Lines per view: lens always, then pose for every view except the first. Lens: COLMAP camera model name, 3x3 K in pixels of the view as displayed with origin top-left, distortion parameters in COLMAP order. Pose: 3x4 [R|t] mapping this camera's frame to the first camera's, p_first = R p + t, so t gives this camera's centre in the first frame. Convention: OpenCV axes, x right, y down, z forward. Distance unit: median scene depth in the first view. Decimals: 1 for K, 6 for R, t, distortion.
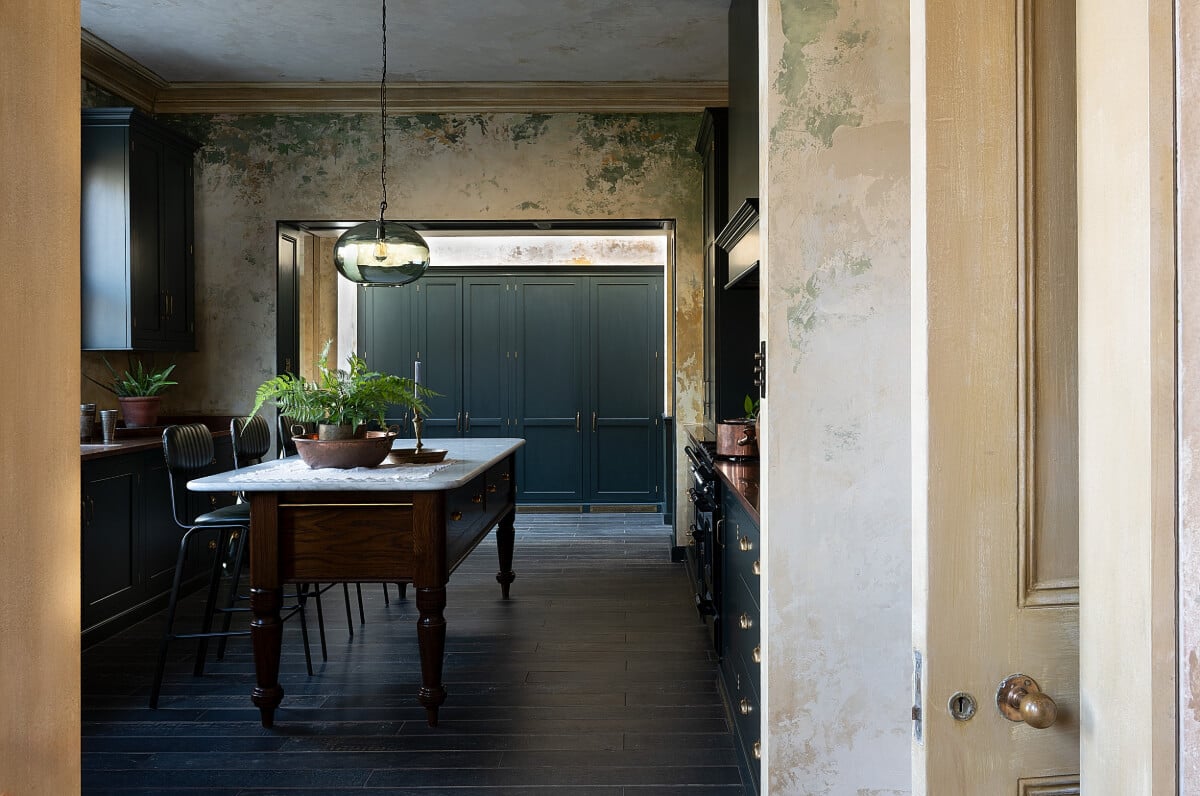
lens RADIAL K [[1079.4, 0, 597.7], [0, 1079.4, 335.3], [0, 0, 1]] dist [0.000625, 0.002497]
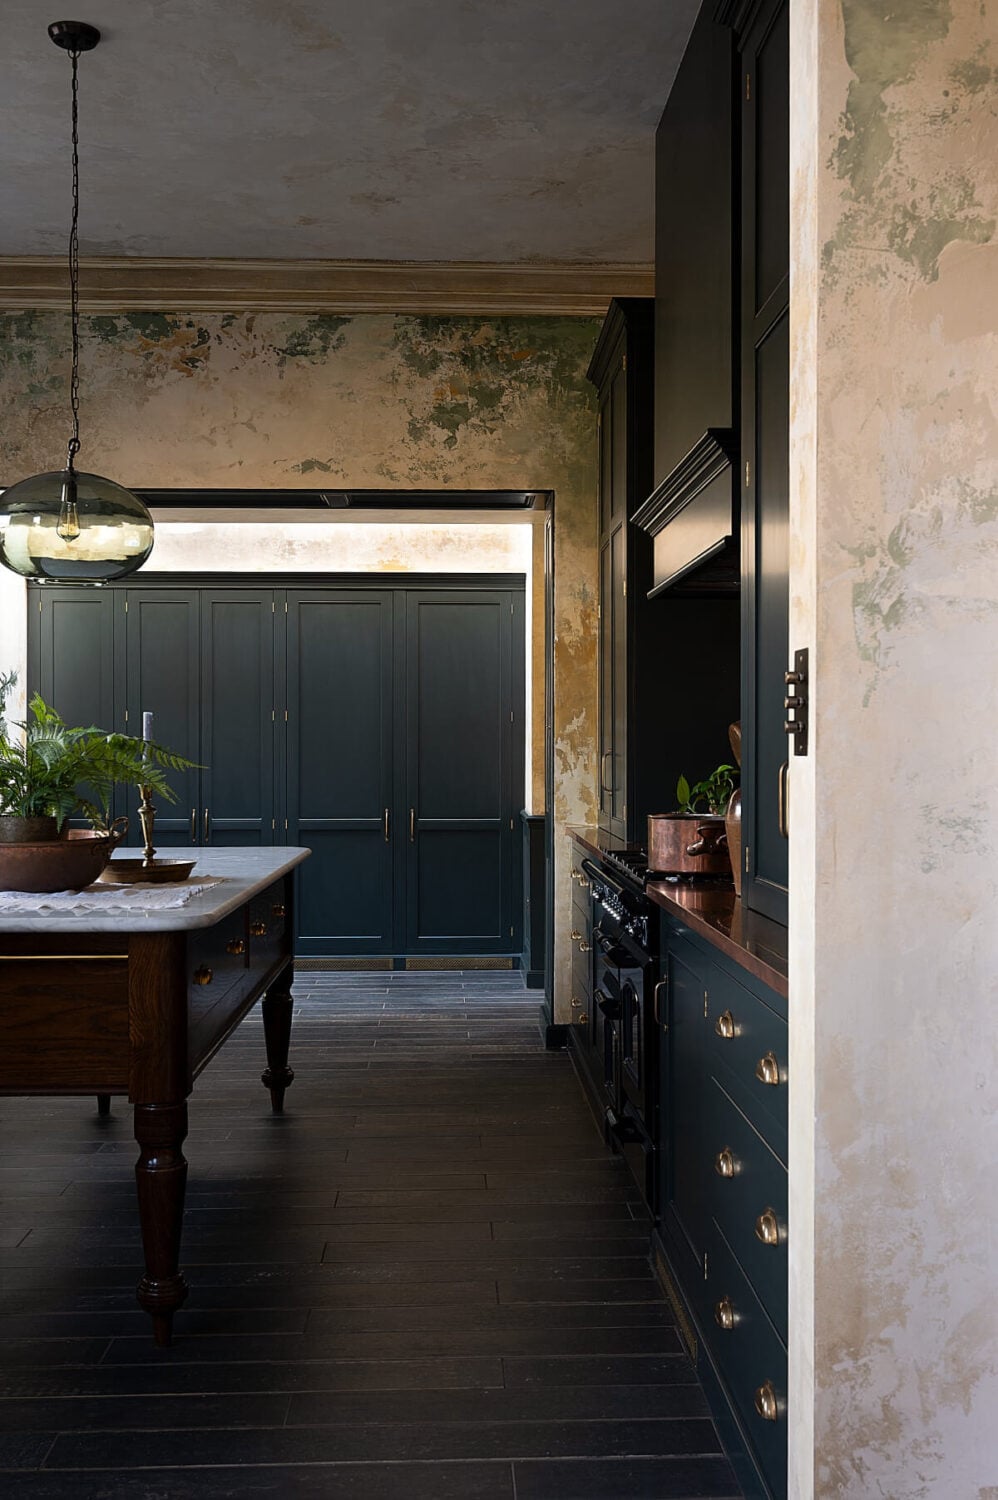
lens RADIAL K [[1624.7, 0, 467.4], [0, 1624.7, 729.3], [0, 0, 1]] dist [-0.000881, 0.006502]
pose [[0.998937, 0.003435, 0.045958, -0.019738], [-0.004185, 0.999860, 0.016230, 0.013488], [-0.045895, -0.016405, 0.998812, 0.085252]]
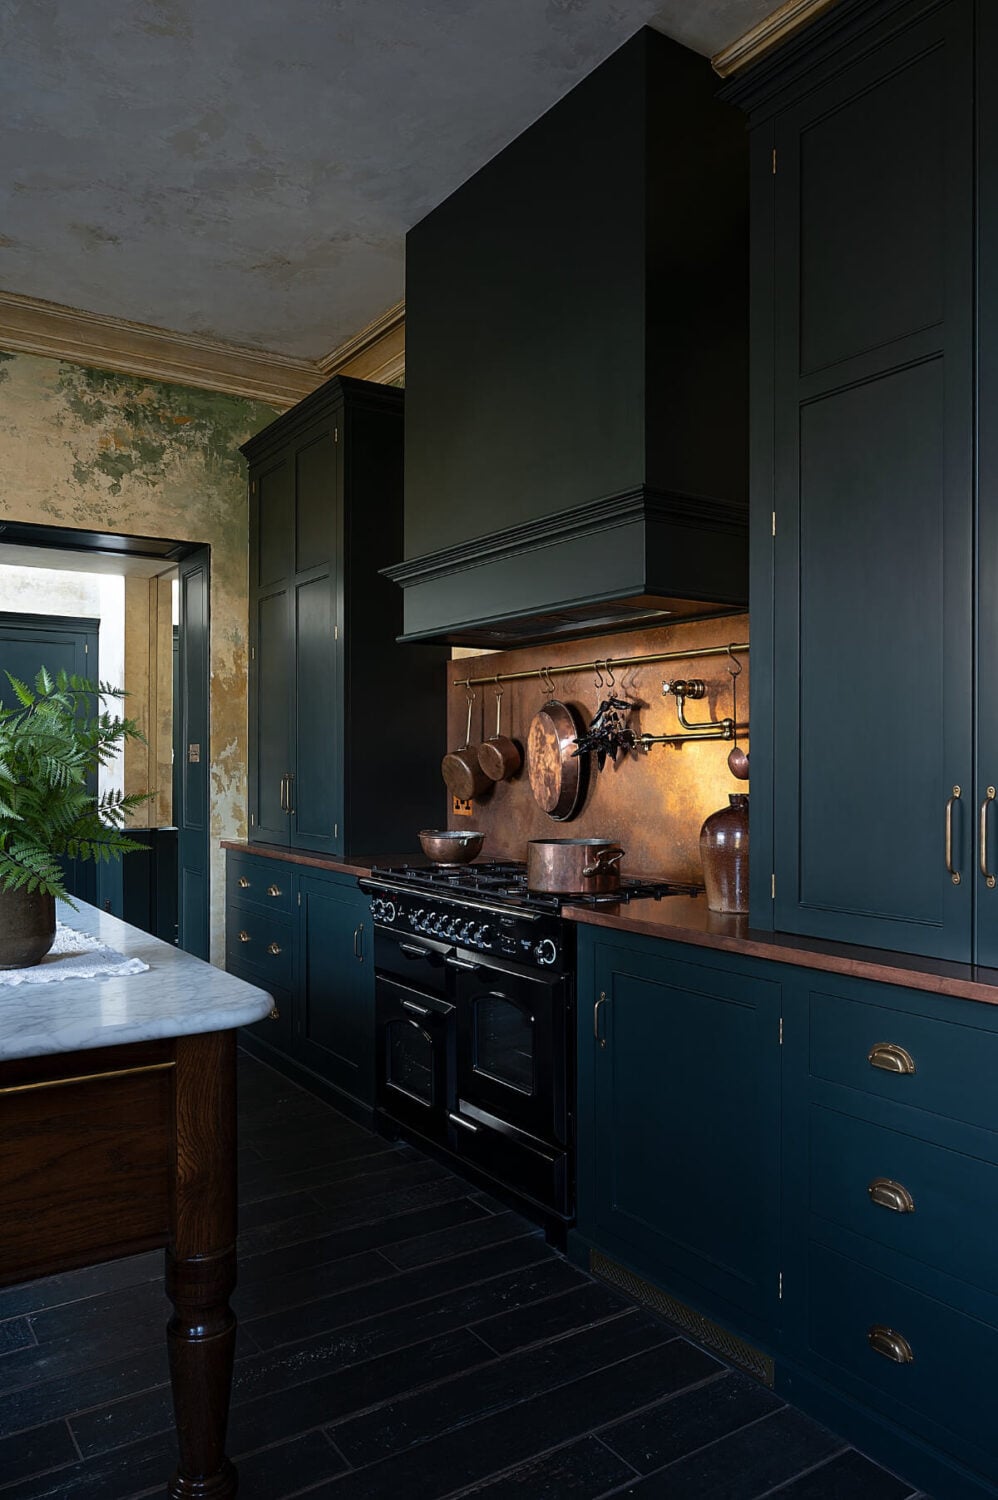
lens RADIAL K [[1079.0, 0, 499.0], [0, 1079.0, 750.0], [0, 0, 1]] dist [0.001411, 0.003017]
pose [[0.814232, 0.012687, 0.580401, -0.186091], [-0.020803, 0.999757, 0.007331, 0.015998], [-0.580167, -0.018043, 0.814298, 0.343441]]
